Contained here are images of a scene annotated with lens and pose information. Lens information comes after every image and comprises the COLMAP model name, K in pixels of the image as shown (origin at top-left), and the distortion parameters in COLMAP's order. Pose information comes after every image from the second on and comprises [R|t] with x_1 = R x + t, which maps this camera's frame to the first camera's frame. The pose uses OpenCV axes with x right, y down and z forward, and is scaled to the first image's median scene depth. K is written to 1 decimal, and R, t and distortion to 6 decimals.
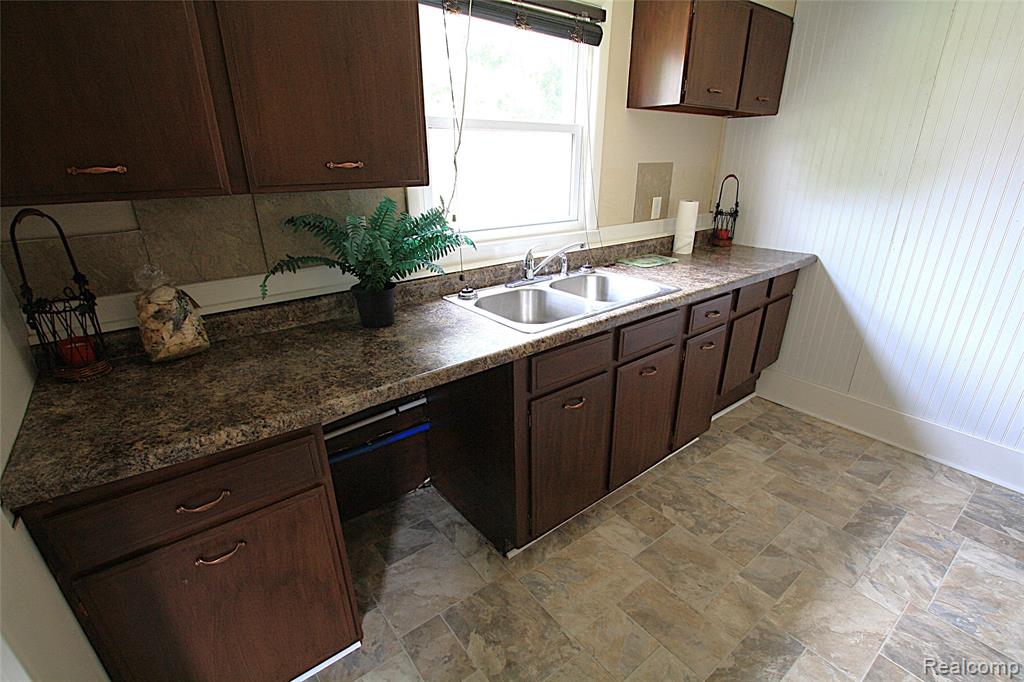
lens RADIAL K [[468.8, 0, 515.7], [0, 468.8, 363.7], [0, 0, 1]] dist [-0.032890, 0.005885]
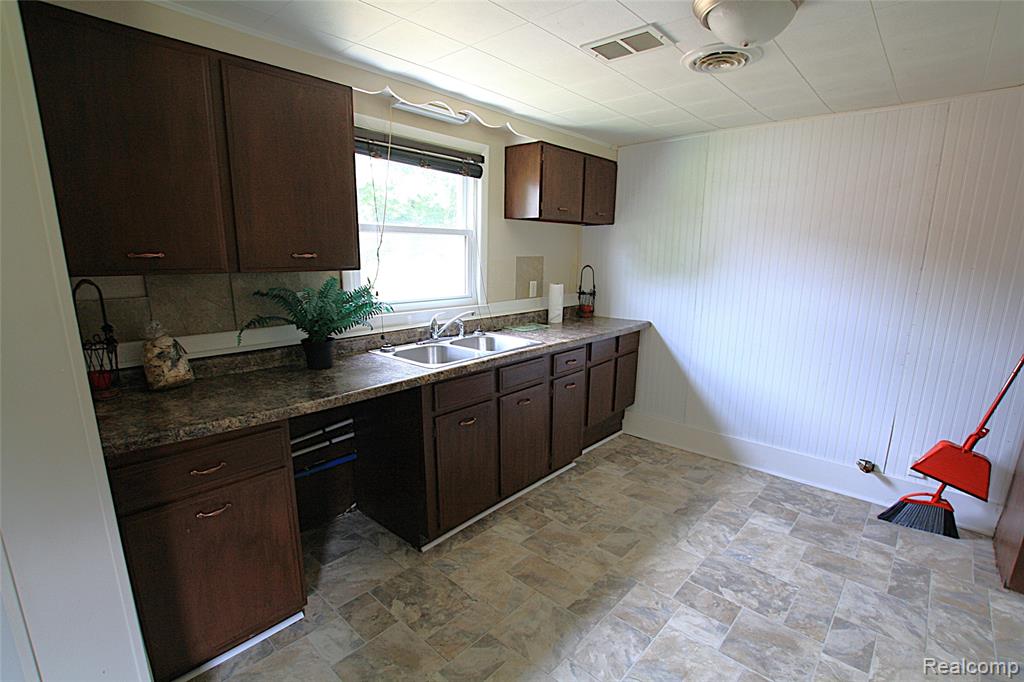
lens RADIAL K [[469.6, 0, 509.6], [0, 469.6, 363.0], [0, 0, 1]] dist [-0.033307, 0.003160]
pose [[0.986353, -0.023833, 0.162912, 0.022993], [0.053030, 0.982726, -0.177304, 0.150918], [-0.155872, 0.183523, 0.970579, -0.351709]]
